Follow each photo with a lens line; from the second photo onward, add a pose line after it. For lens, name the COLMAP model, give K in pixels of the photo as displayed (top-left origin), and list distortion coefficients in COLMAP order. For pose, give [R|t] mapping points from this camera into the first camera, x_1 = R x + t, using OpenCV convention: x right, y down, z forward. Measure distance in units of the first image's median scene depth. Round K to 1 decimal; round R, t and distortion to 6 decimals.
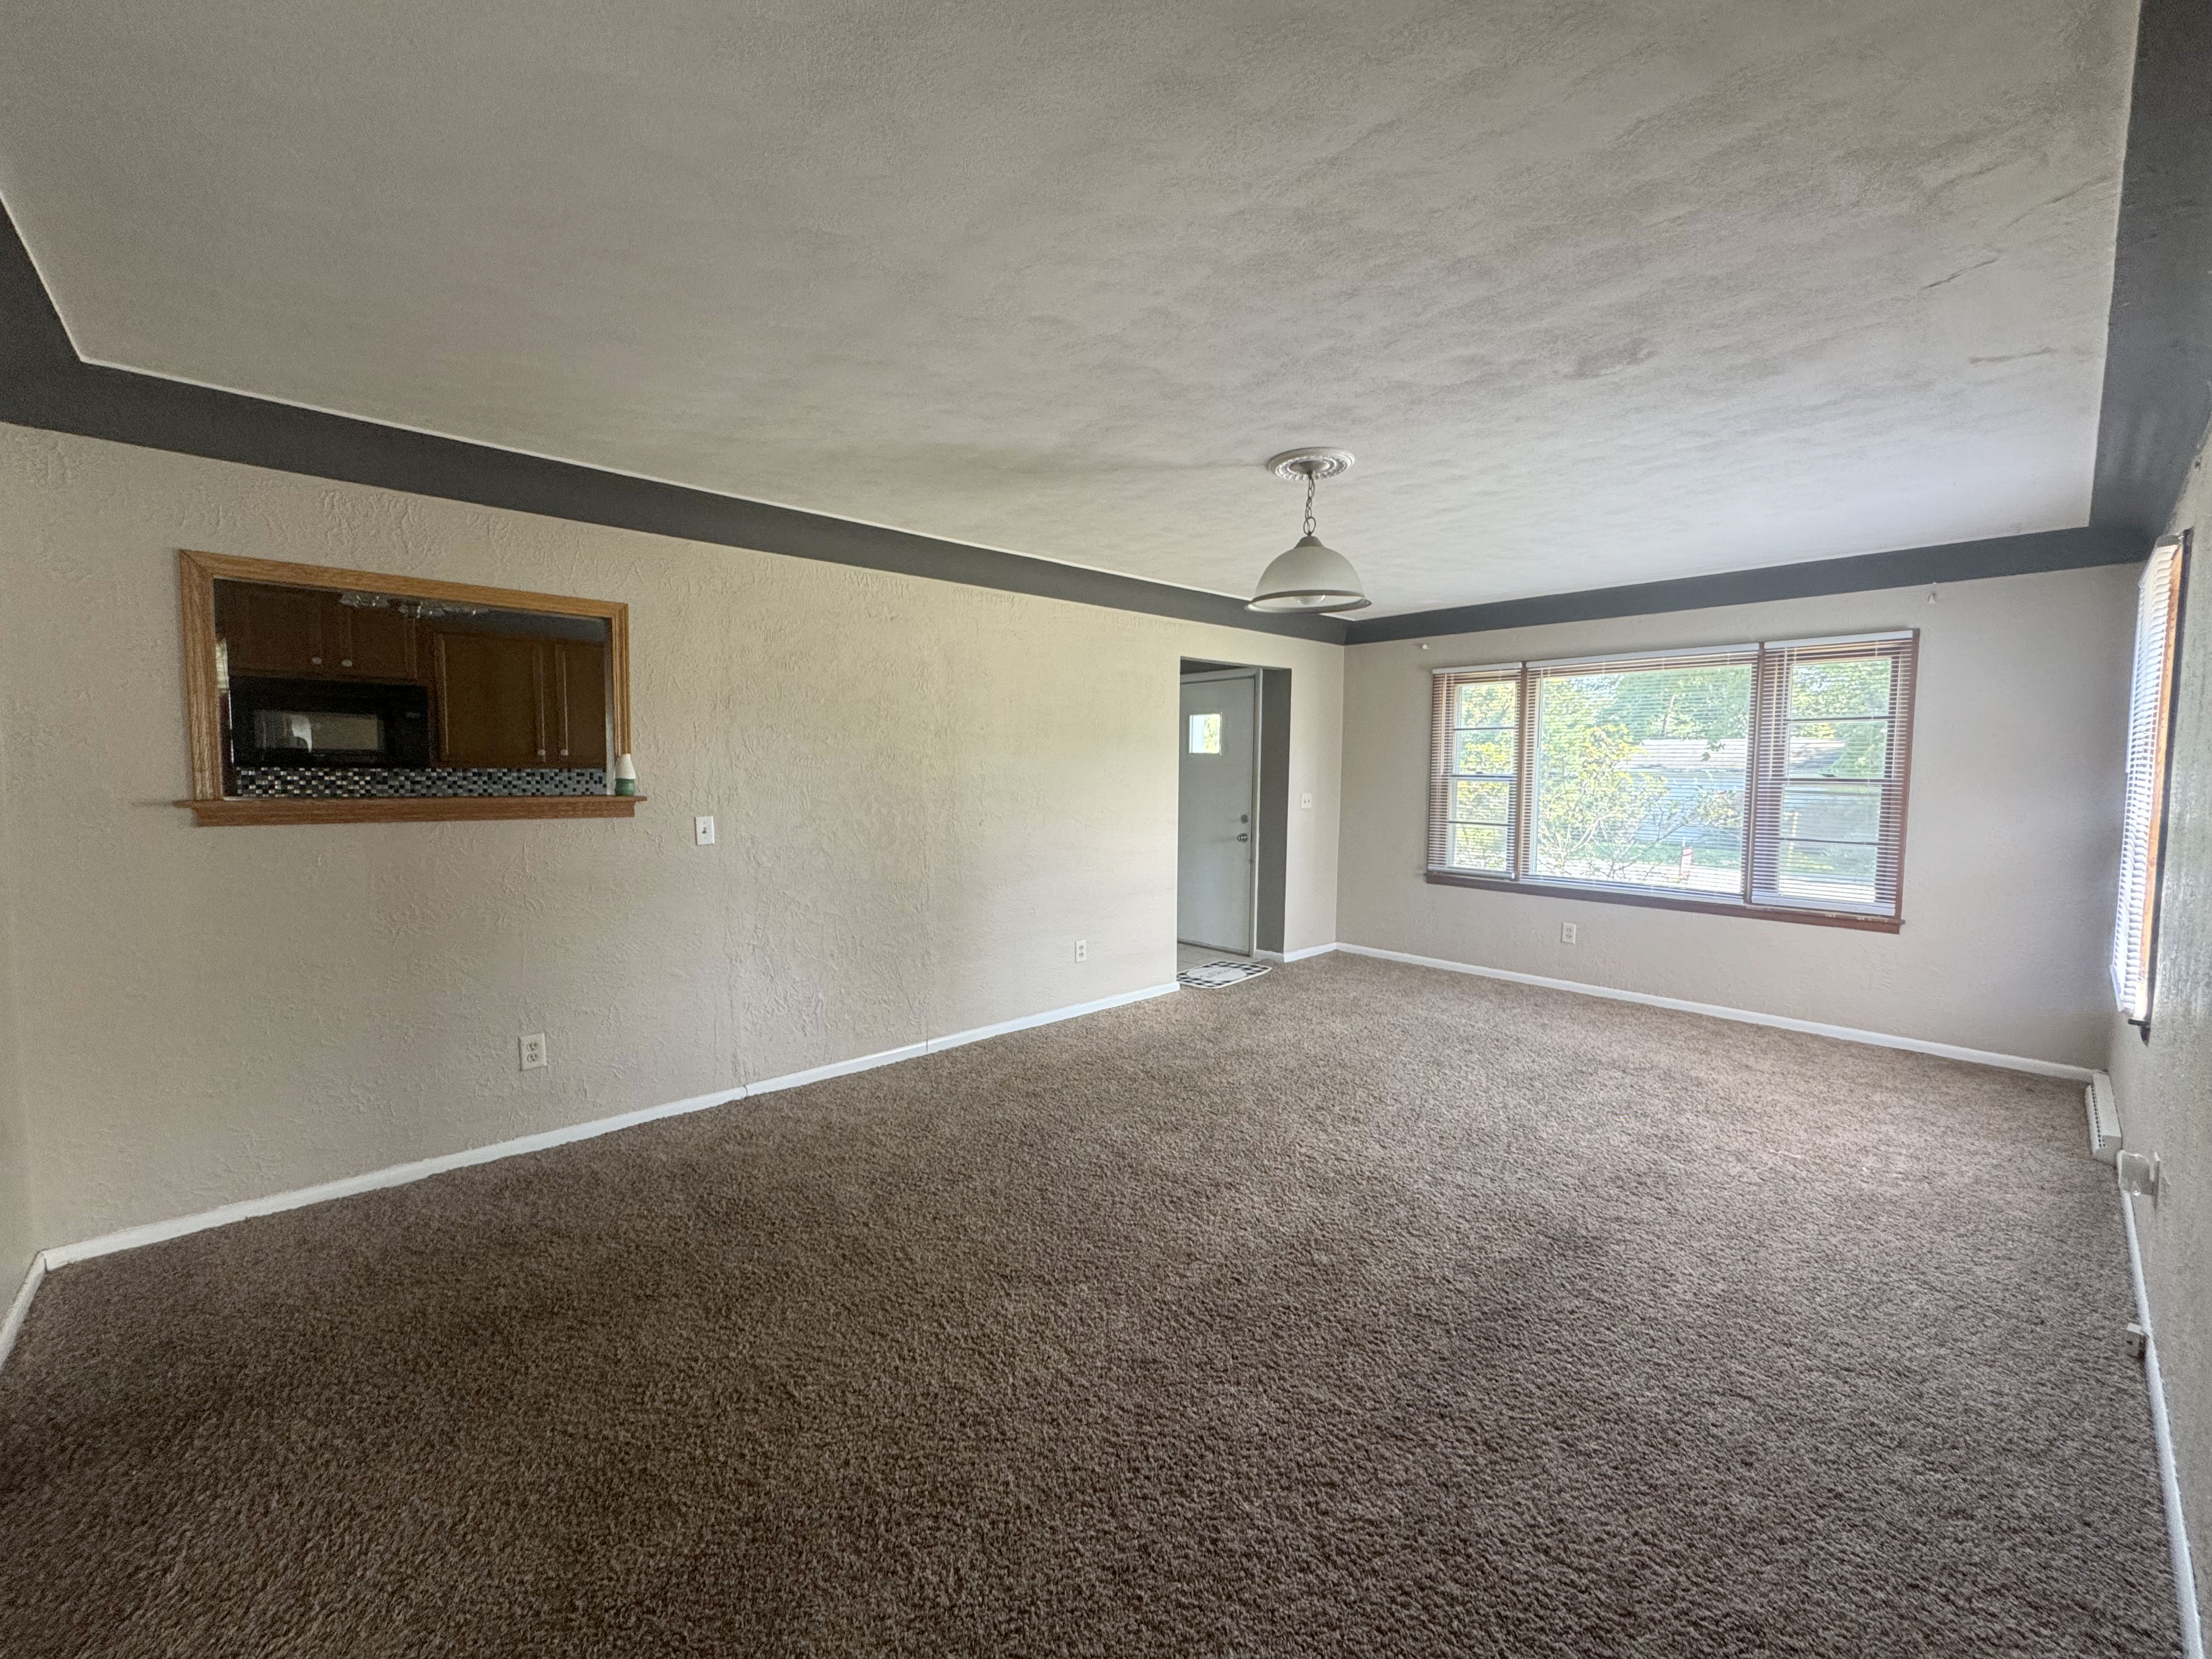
lens RADIAL K [[879.0, 0, 1104.2], [0, 879.0, 833.9], [0, 0, 1]] dist [-0.002075, -0.000375]
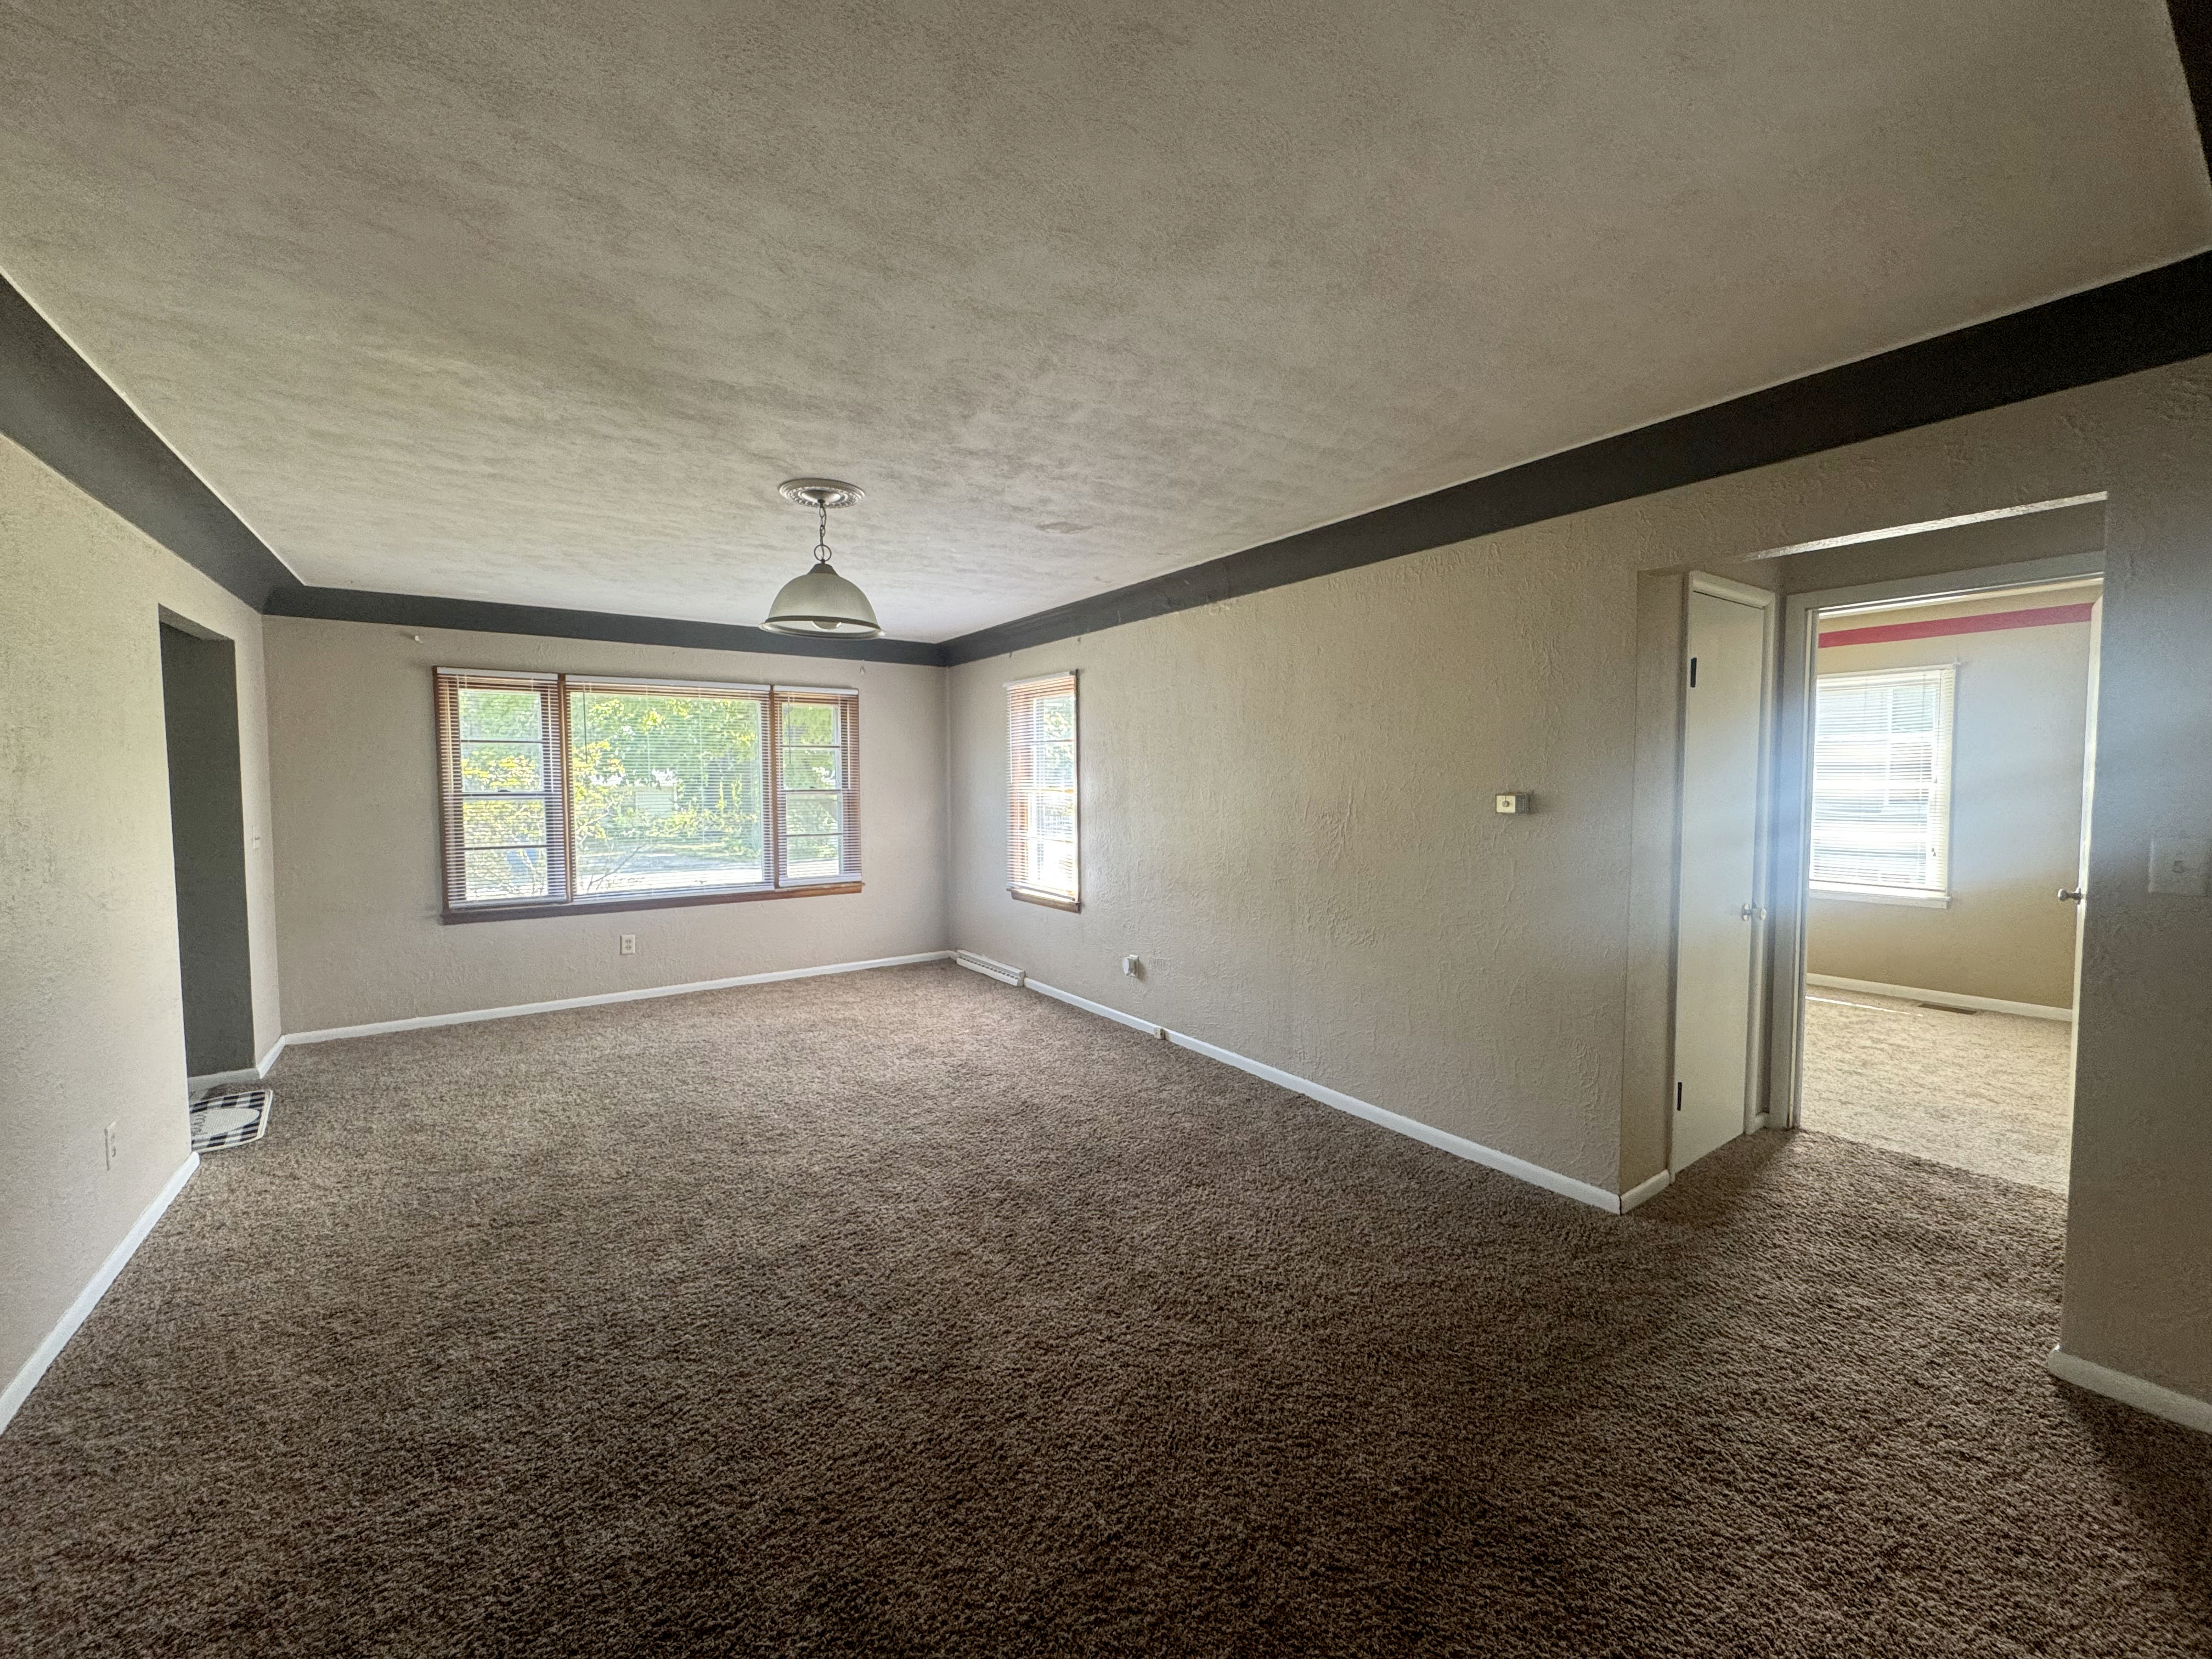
lens RADIAL K [[879.0, 0, 1104.6], [0, 879.0, 820.6], [0, 0, 1]] dist [-0.002075, -0.000375]
pose [[0.142282, -0.052931, 0.988410, -0.566046], [0.082842, 0.995703, 0.041396, -0.039408], [-0.986353, 0.075992, 0.146055, 0.409901]]
